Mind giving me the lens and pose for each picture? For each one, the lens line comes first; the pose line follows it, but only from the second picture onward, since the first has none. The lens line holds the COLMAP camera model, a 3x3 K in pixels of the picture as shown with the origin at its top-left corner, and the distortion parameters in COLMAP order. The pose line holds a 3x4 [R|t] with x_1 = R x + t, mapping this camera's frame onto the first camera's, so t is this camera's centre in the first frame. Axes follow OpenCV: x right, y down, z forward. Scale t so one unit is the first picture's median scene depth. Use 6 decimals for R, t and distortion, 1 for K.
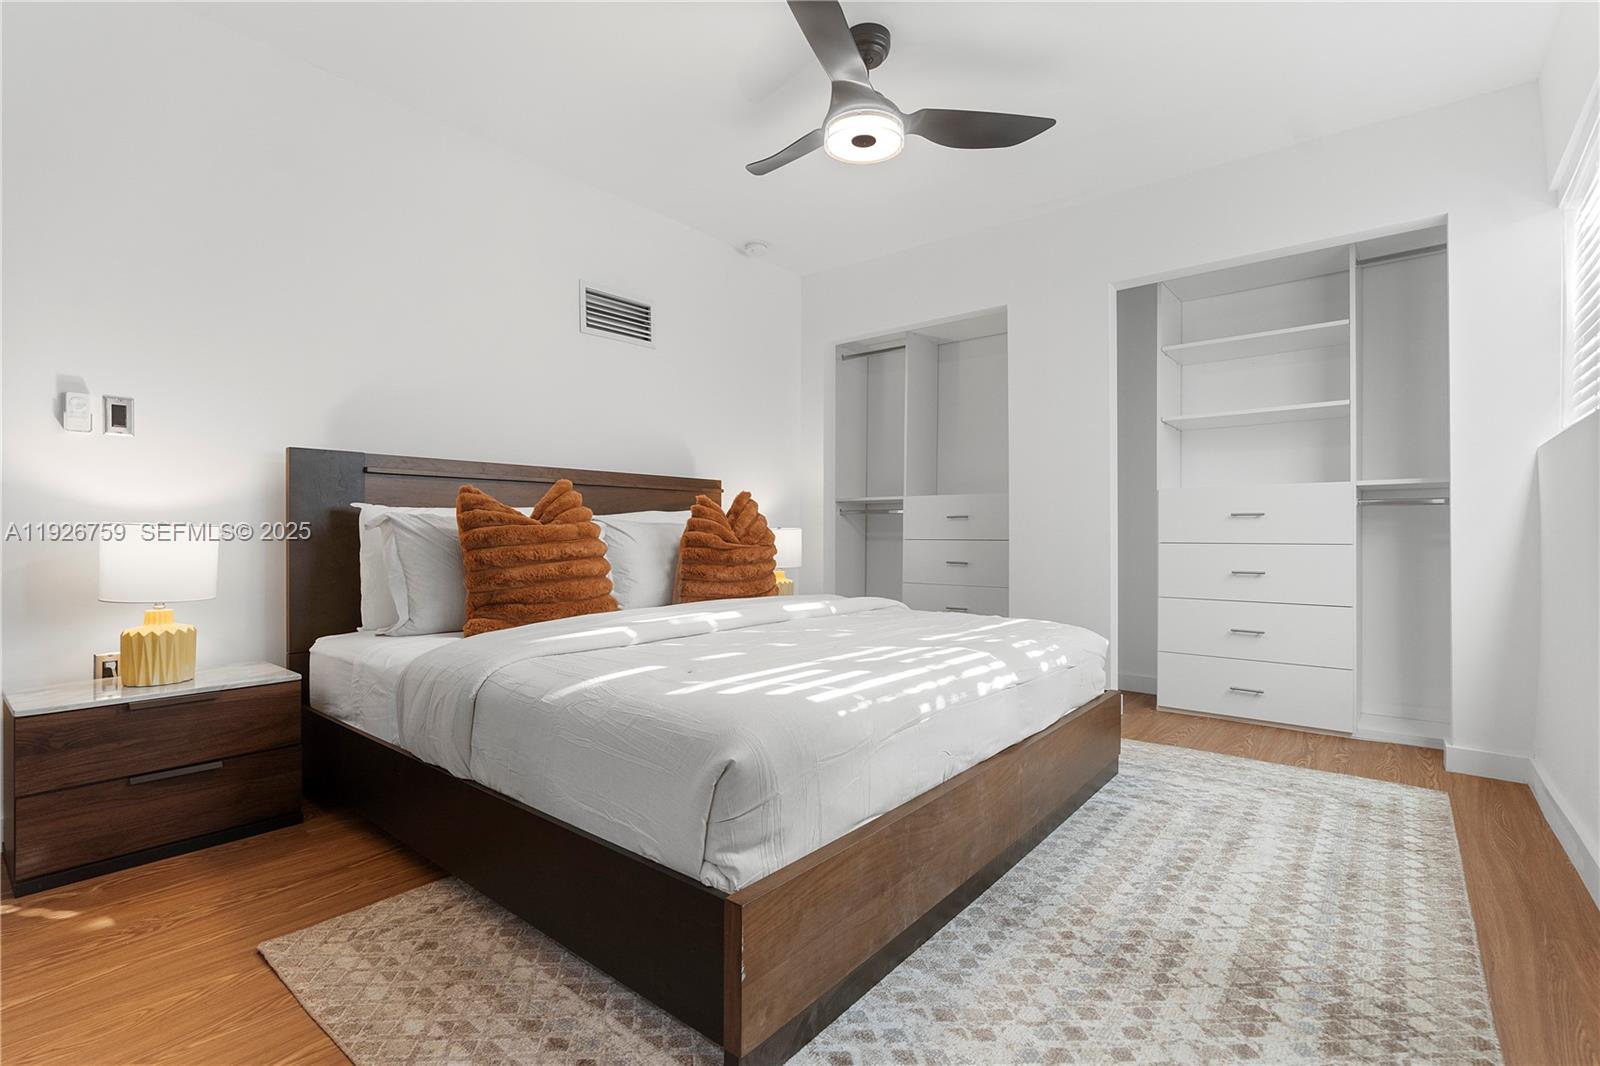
lens RADIAL K [[724.5, 0, 792.8], [0, 724.5, 543.7], [0, 0, 1]] dist [-0.001185, -0.000313]
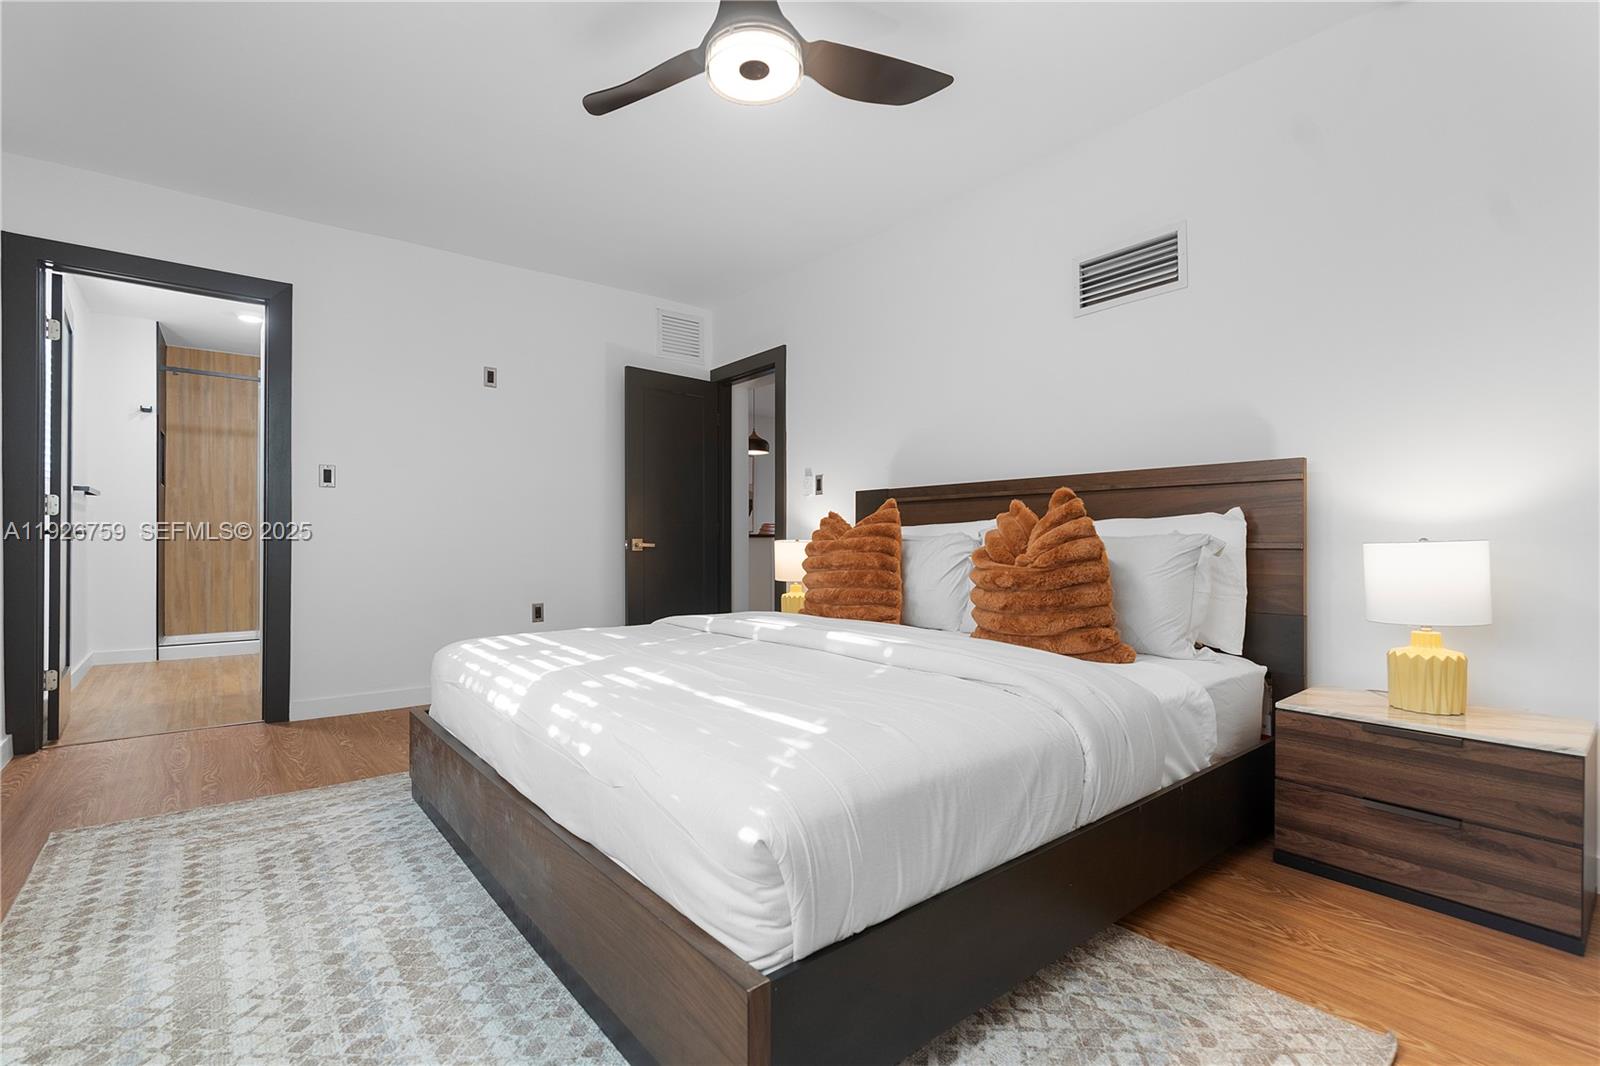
lens RADIAL K [[724.5, 0, 792.8], [0, 724.5, 543.7], [0, 0, 1]] dist [-0.001185, -0.000313]
pose [[-0.191450, -0.007812, -0.981471, 1.142364], [-0.025709, 0.999665, -0.002942, -0.017938], [0.981166, 0.024669, -0.191586, 1.543445]]
